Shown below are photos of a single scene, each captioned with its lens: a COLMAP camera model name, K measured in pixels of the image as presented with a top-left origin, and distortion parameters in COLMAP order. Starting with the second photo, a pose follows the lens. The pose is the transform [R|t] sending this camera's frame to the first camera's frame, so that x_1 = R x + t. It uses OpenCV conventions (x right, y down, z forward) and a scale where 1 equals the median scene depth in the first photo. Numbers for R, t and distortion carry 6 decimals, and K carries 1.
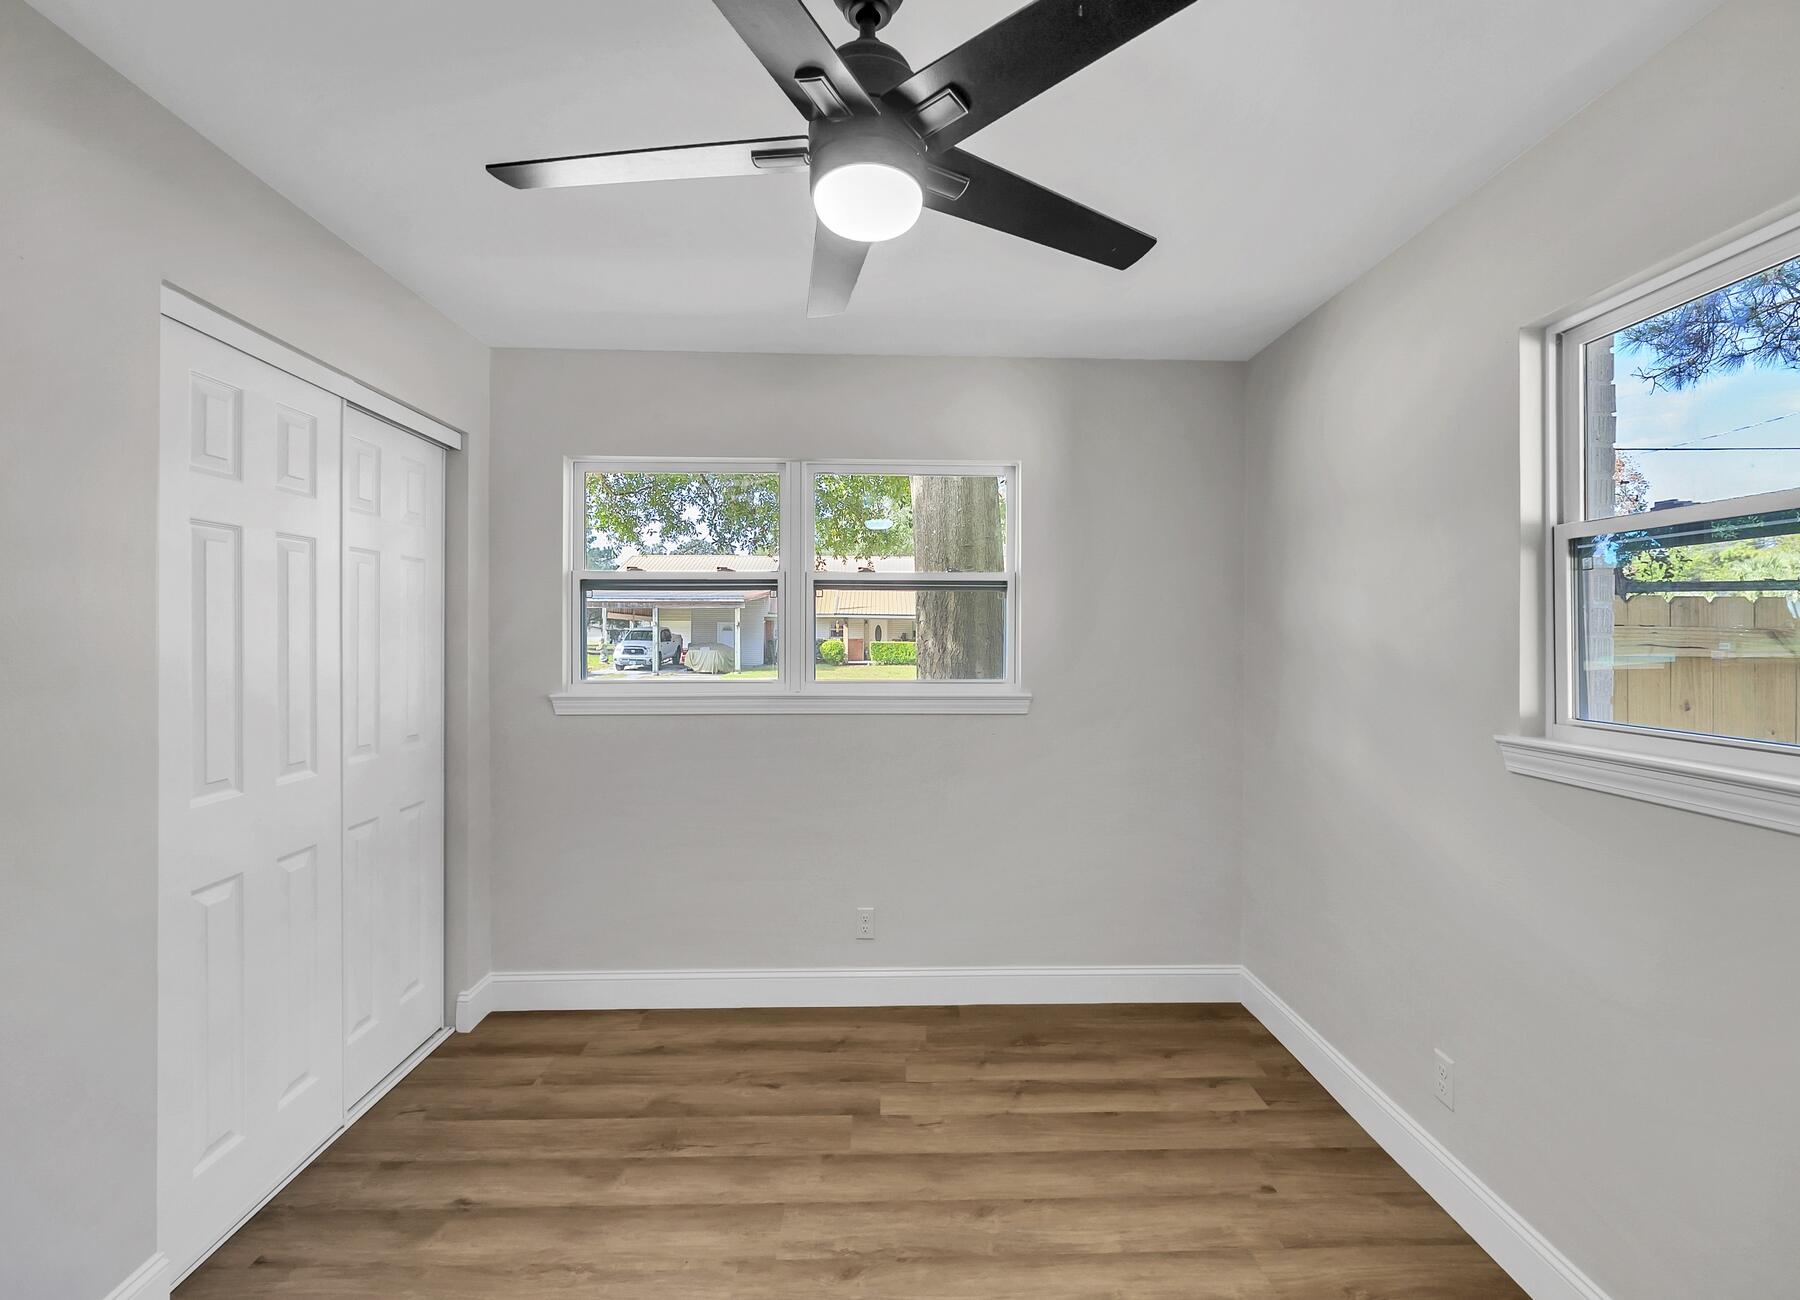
lens RADIAL K [[733.0, 0, 903.0], [0, 733.0, 655.0], [0, 0, 1]] dist [-0.001059, -0.000134]
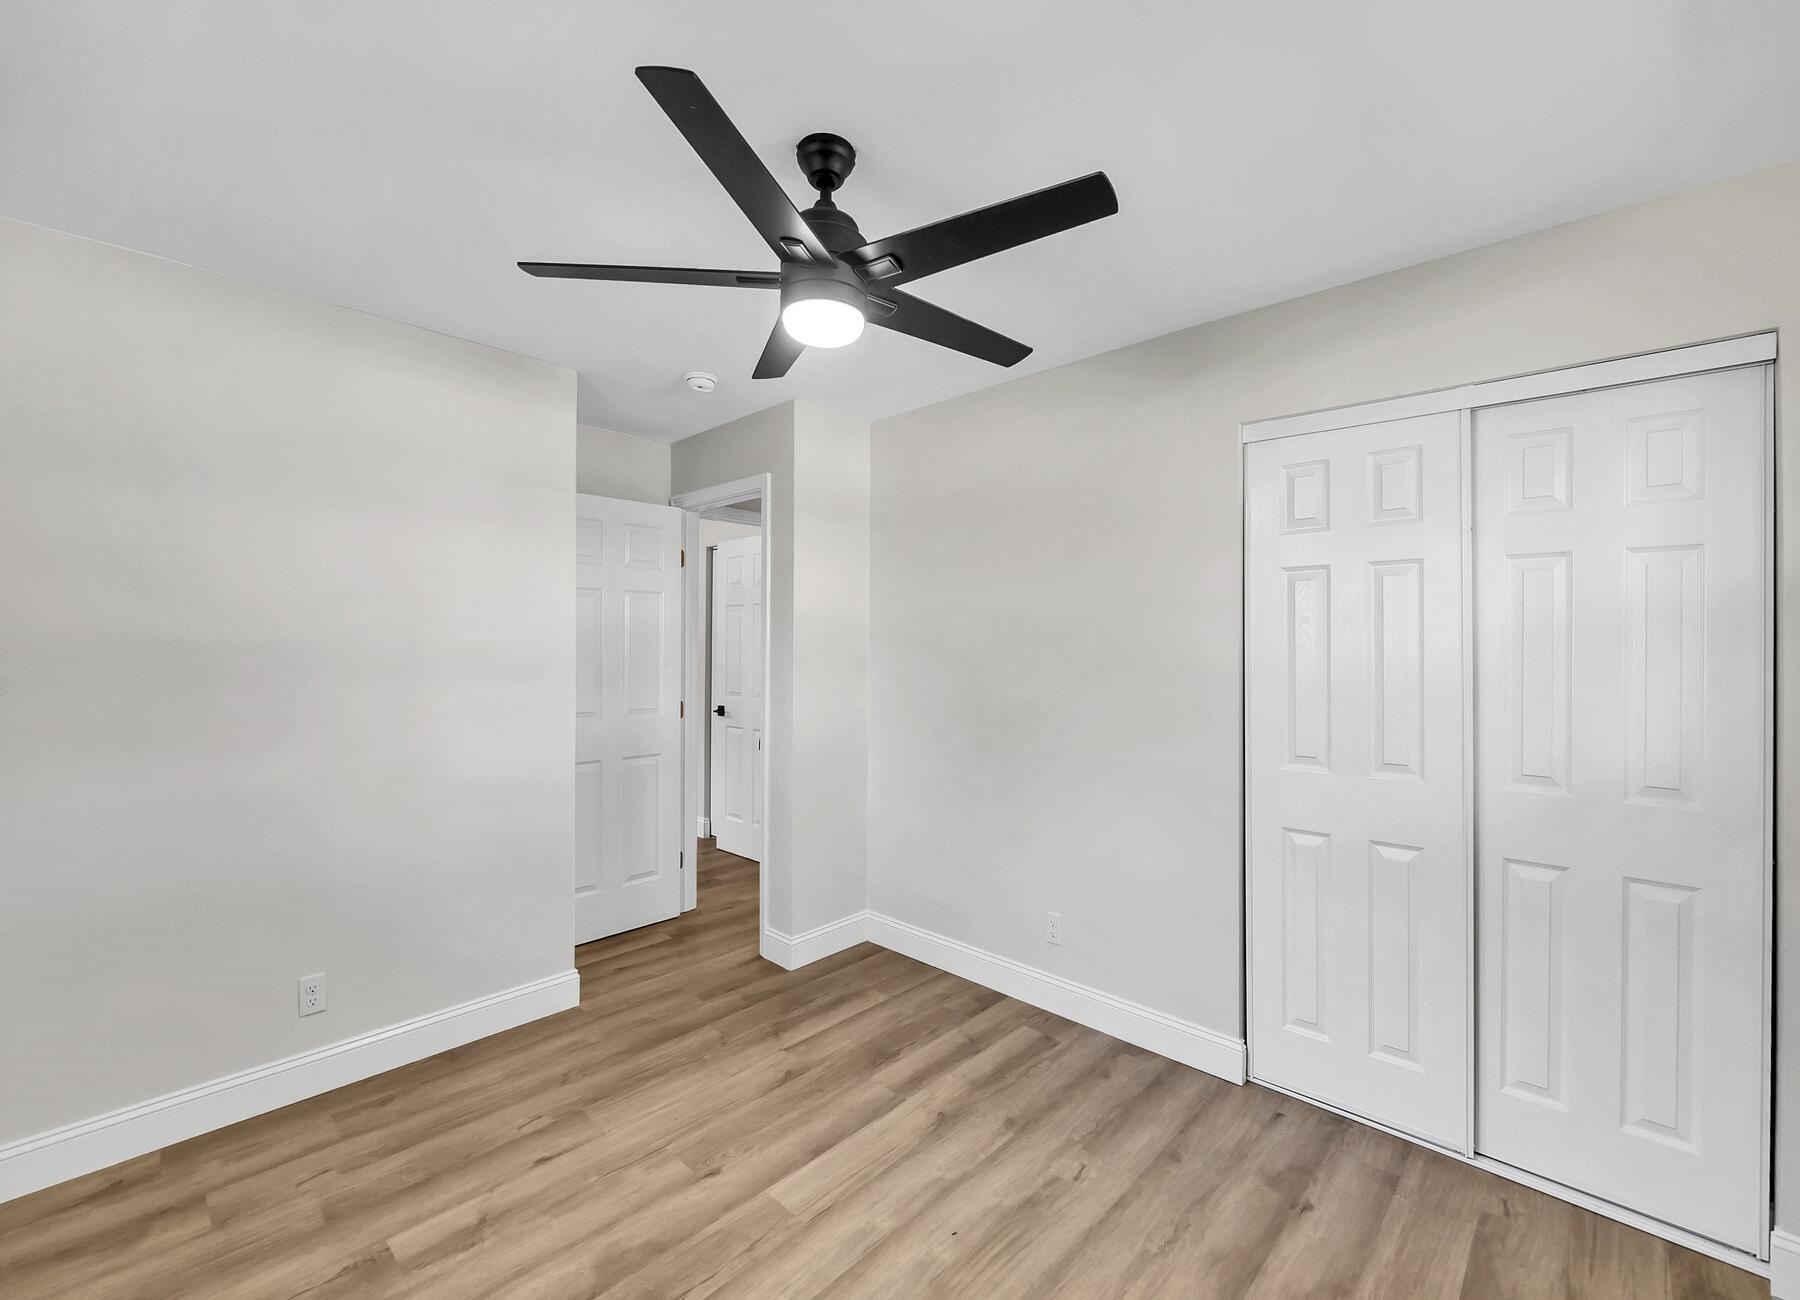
lens RADIAL K [[779.0, 0, 909.0], [0, 779.0, 645.3], [0, 0, 1]] dist [-0.001933, -0.000580]
pose [[-0.694613, 0.009572, -0.719320, 0.543549], [-0.017280, 0.999401, 0.029986, -0.057457], [0.719176, 0.033258, -0.694032, 1.300630]]
